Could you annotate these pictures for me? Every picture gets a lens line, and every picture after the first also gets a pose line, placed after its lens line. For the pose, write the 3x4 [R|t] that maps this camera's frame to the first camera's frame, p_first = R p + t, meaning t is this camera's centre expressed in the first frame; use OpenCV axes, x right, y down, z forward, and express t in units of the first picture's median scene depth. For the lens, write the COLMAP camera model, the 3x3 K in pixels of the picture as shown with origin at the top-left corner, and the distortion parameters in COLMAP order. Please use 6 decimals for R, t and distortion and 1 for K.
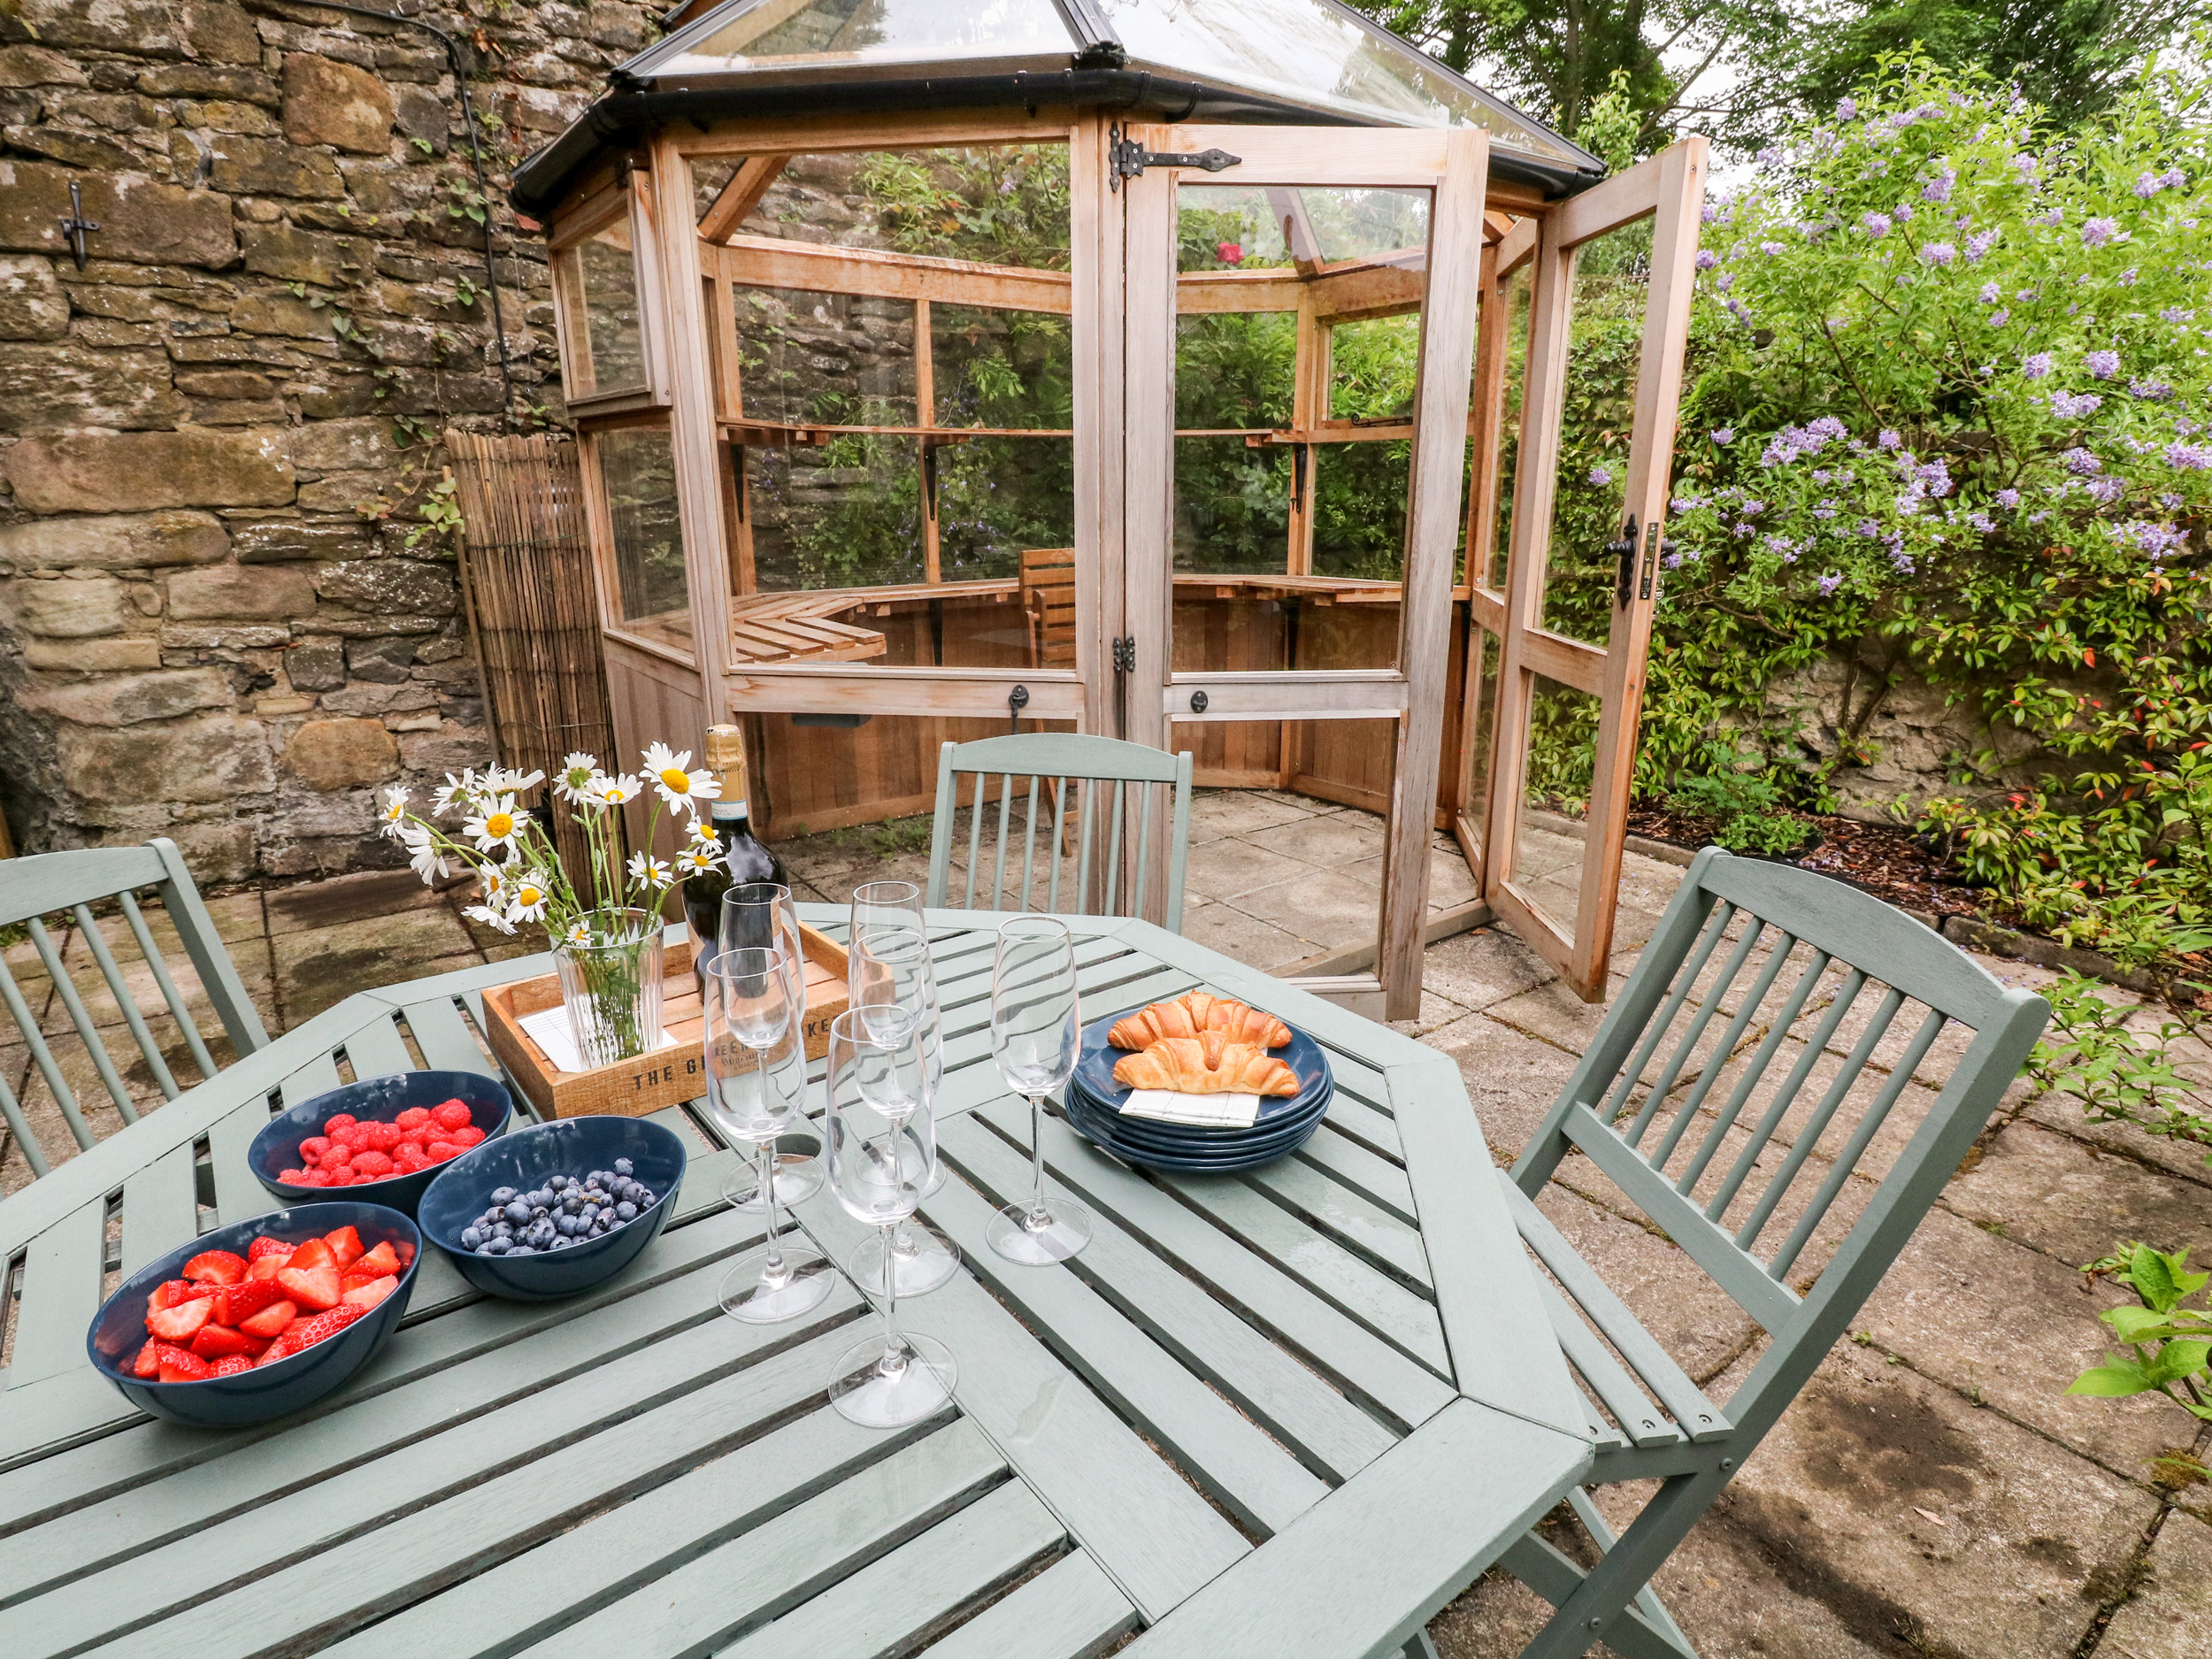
lens RADIAL K [[1179.4, 0, 1095.6], [0, 1179.4, 827.2], [0, 0, 1]] dist [0.007992, -0.021794]
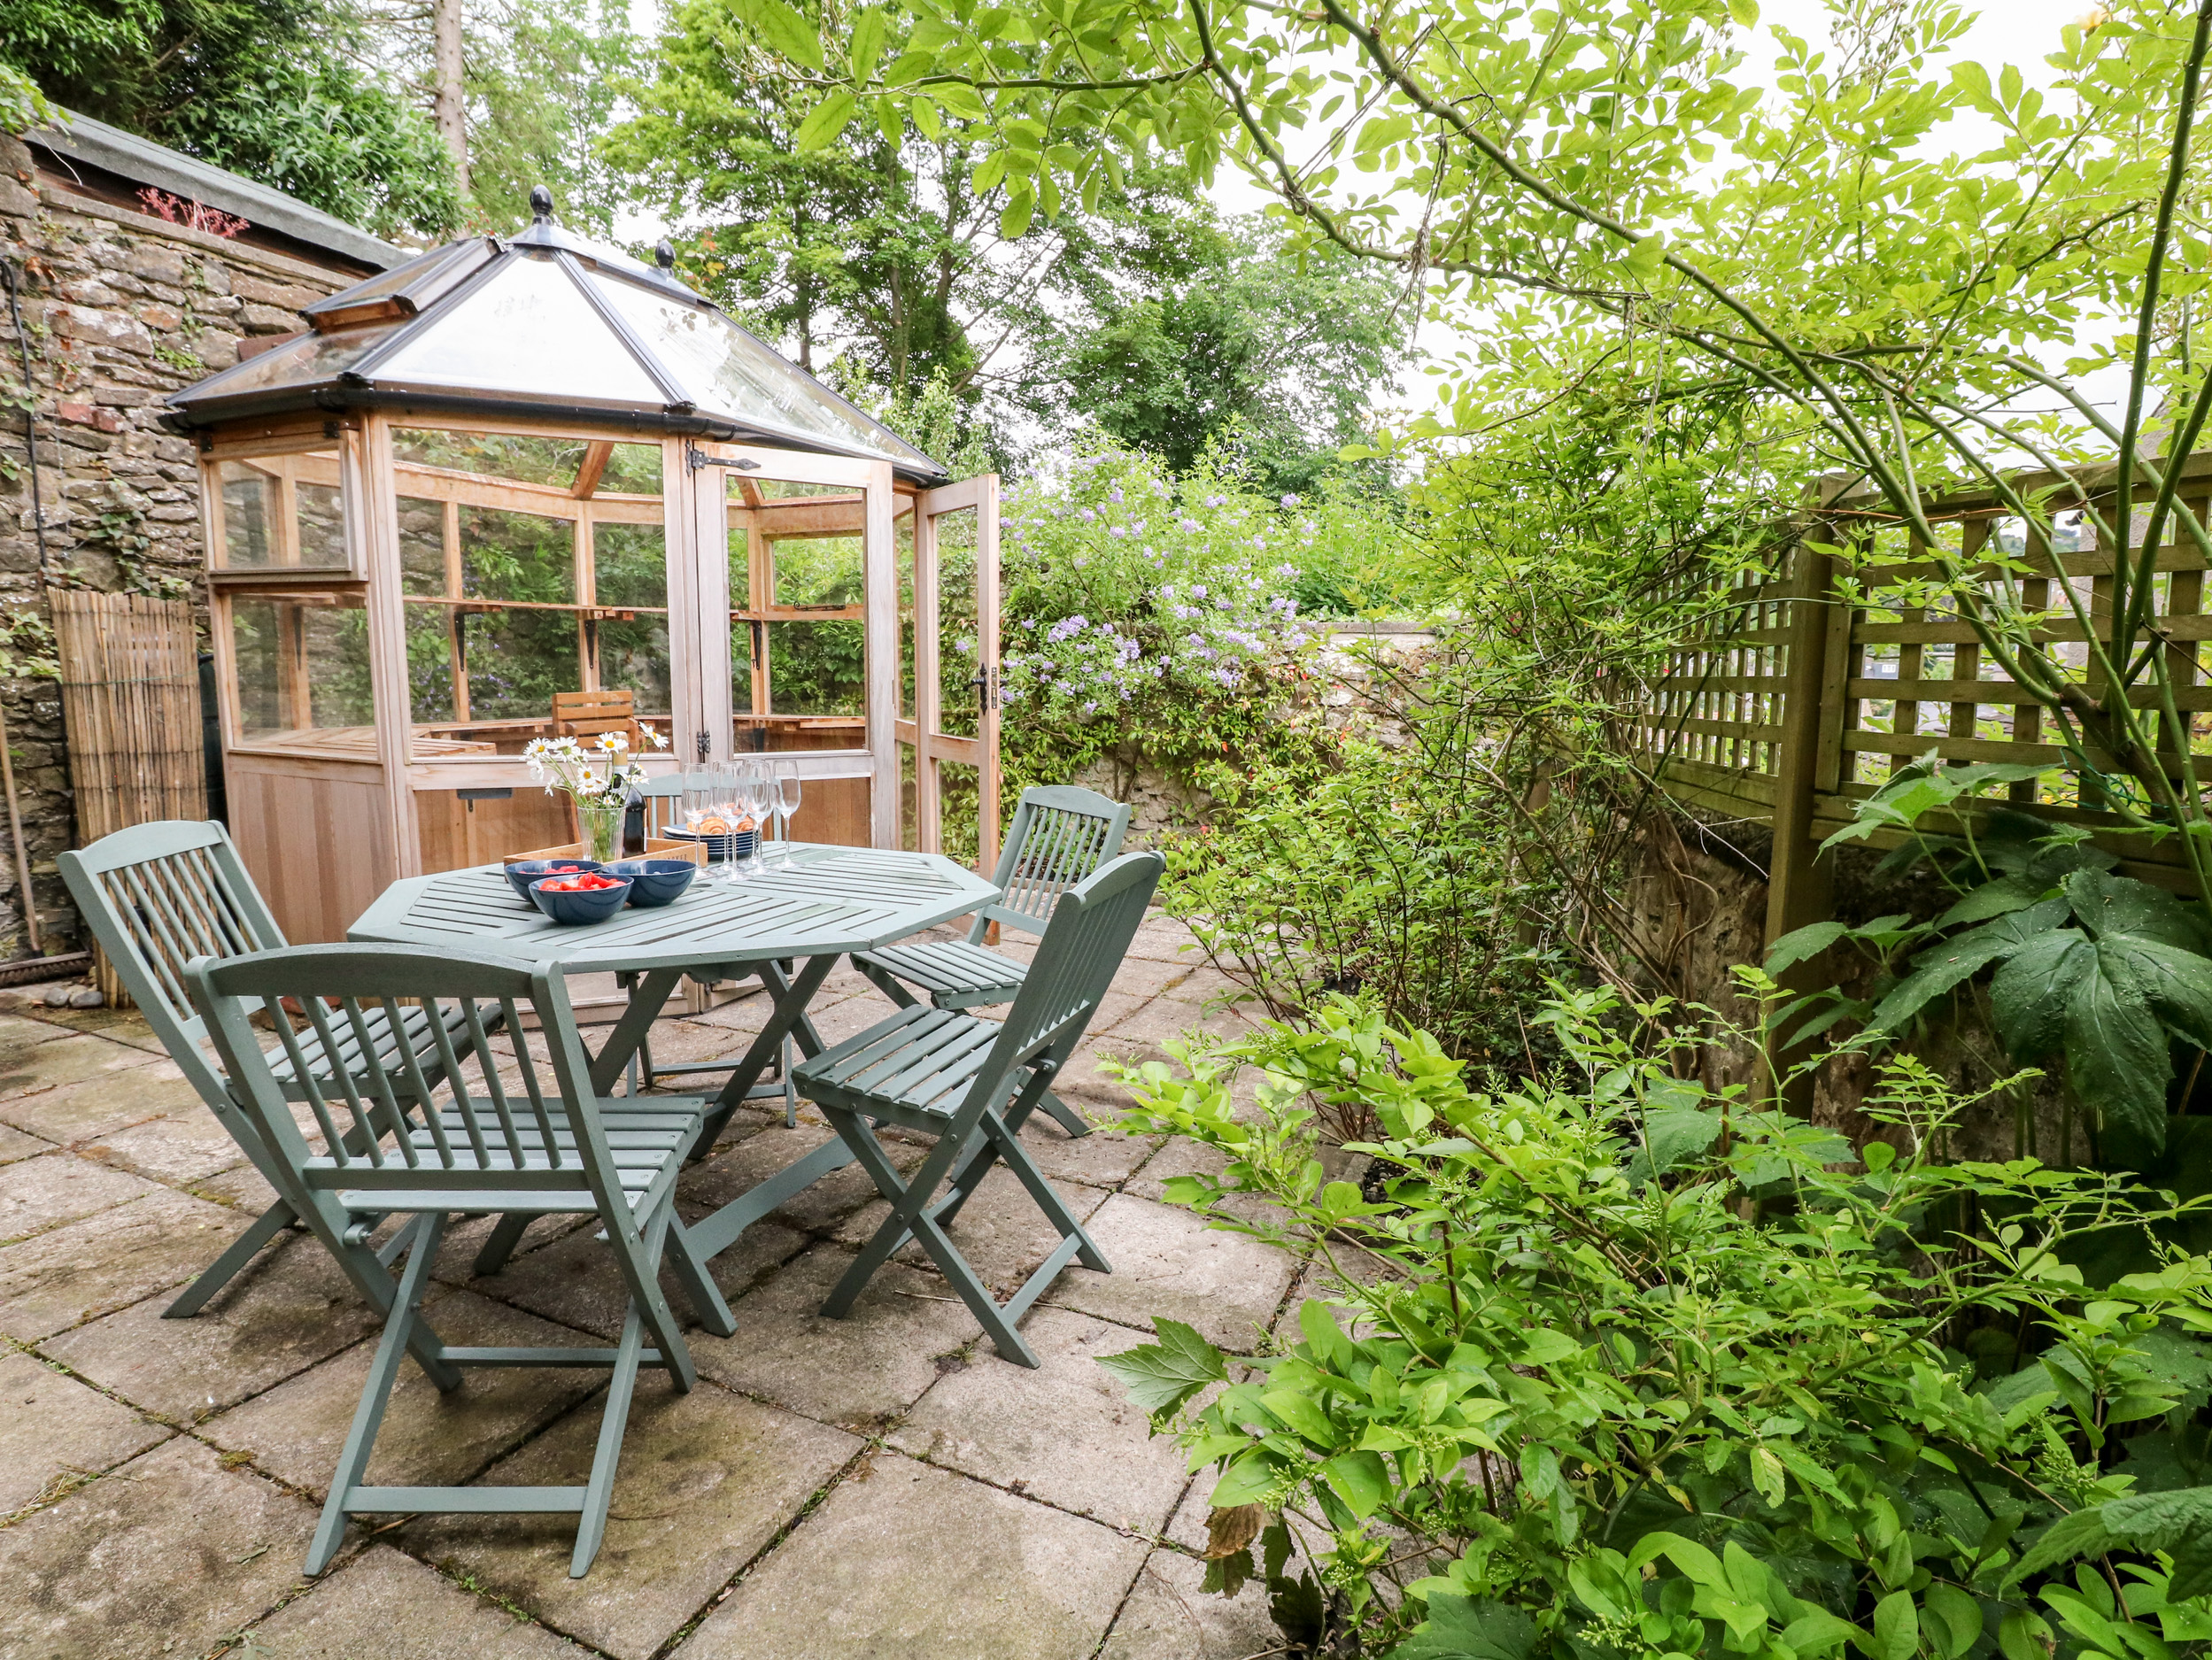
lens RADIAL K [[1179.3, 0, 1095.6], [0, 1179.3, 827.7], [0, 0, 1]] dist [0.007992, -0.021794]
pose [[0.873479, -0.052909, 0.483979, -0.188165], [0.122207, 0.986079, -0.112758, 0.138228], [-0.471276, 0.157638, 0.867784, -0.406331]]
